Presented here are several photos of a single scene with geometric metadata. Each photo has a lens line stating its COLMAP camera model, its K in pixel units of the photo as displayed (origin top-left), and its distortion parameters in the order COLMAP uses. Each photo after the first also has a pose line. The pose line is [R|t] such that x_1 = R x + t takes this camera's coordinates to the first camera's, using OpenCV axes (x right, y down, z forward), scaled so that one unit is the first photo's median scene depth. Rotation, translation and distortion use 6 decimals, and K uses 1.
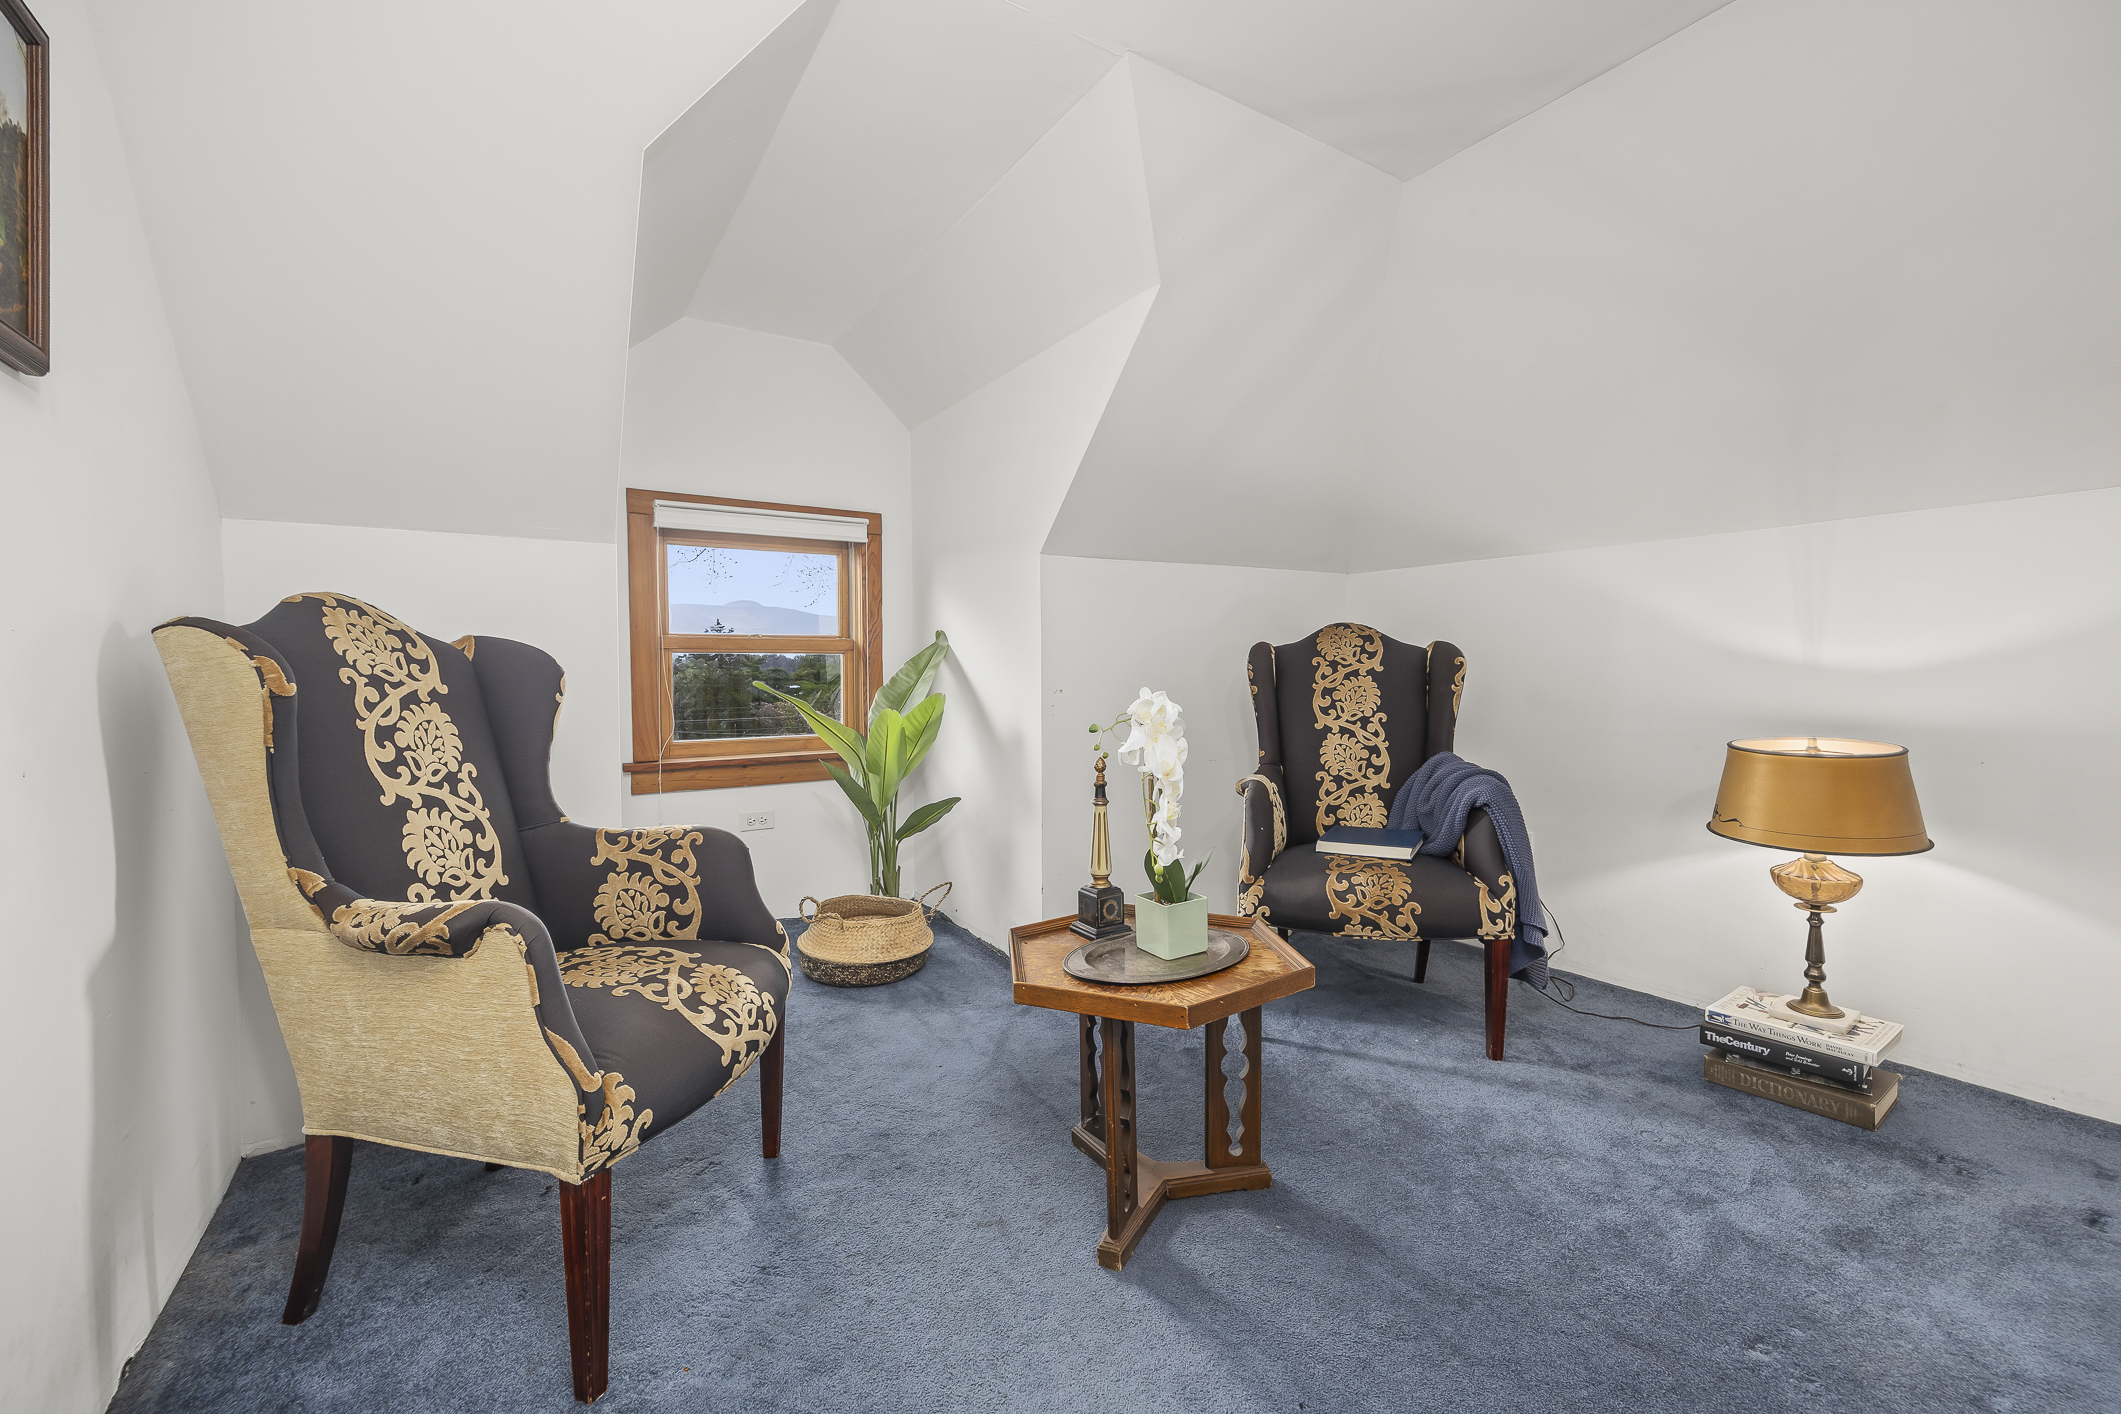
lens RADIAL K [[848.1, 0, 1063.6], [0, 848.1, 692.3], [0, 0, 1]] dist [0.007574, -0.000459]
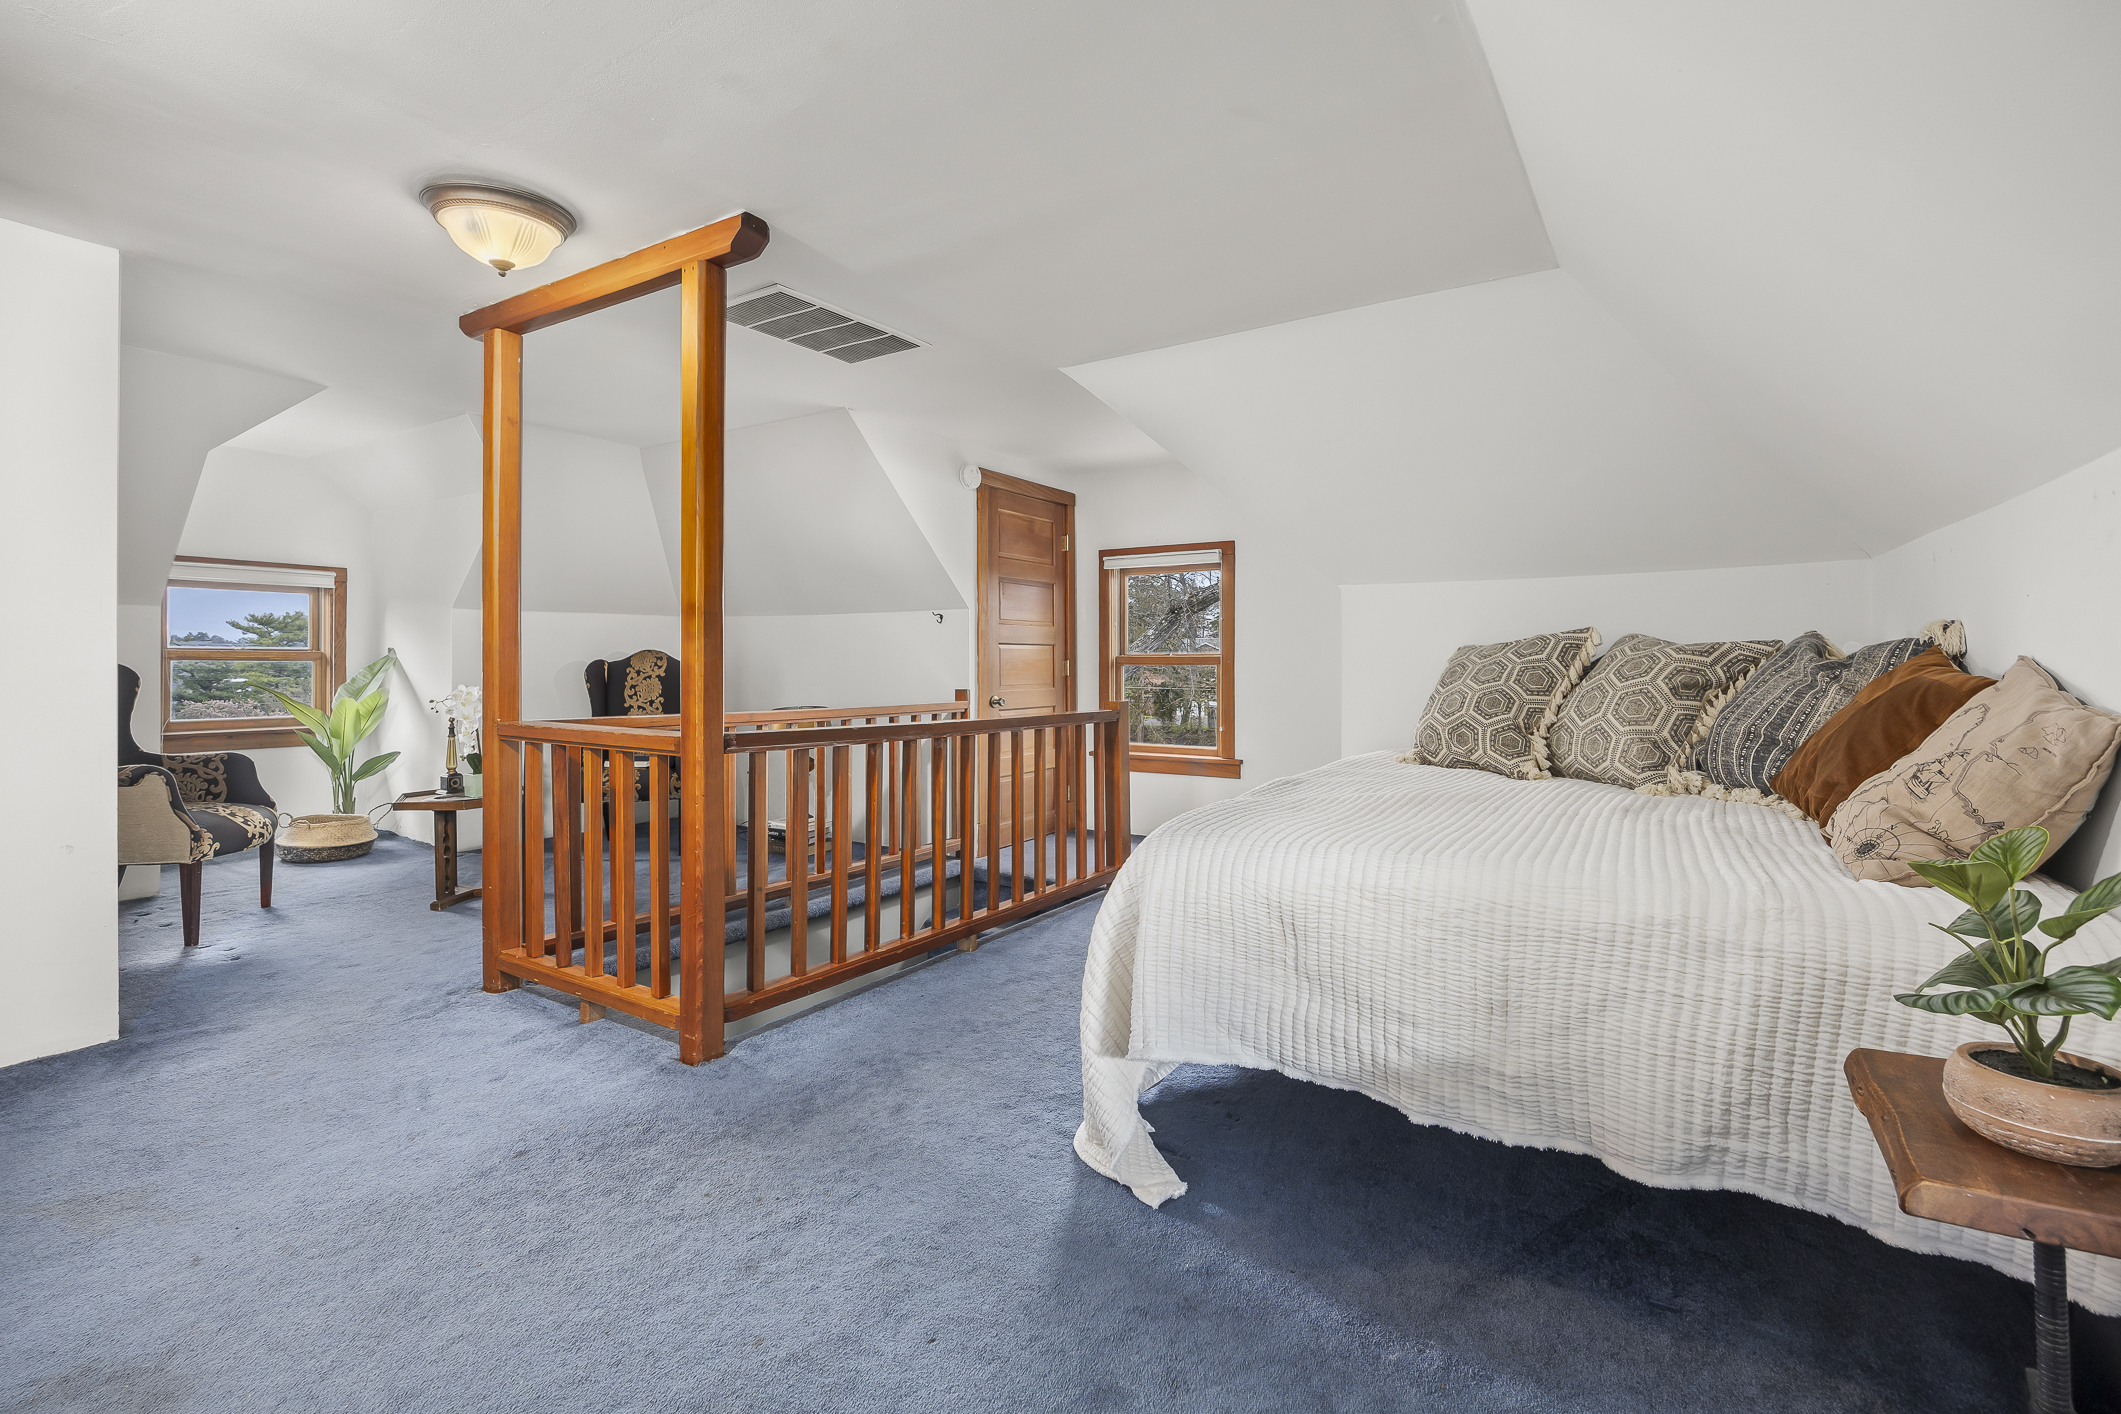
lens RADIAL K [[939.1, 0, 1061.3], [0, 939.1, 665.4], [0, 0, 1]] dist [-0.002291, -0.000276]
pose [[0.915206, 0.009300, 0.402878, 0.324690], [0.000108, 0.999728, -0.023323, 0.000705], [-0.402986, 0.021388, 0.914956, -1.207650]]
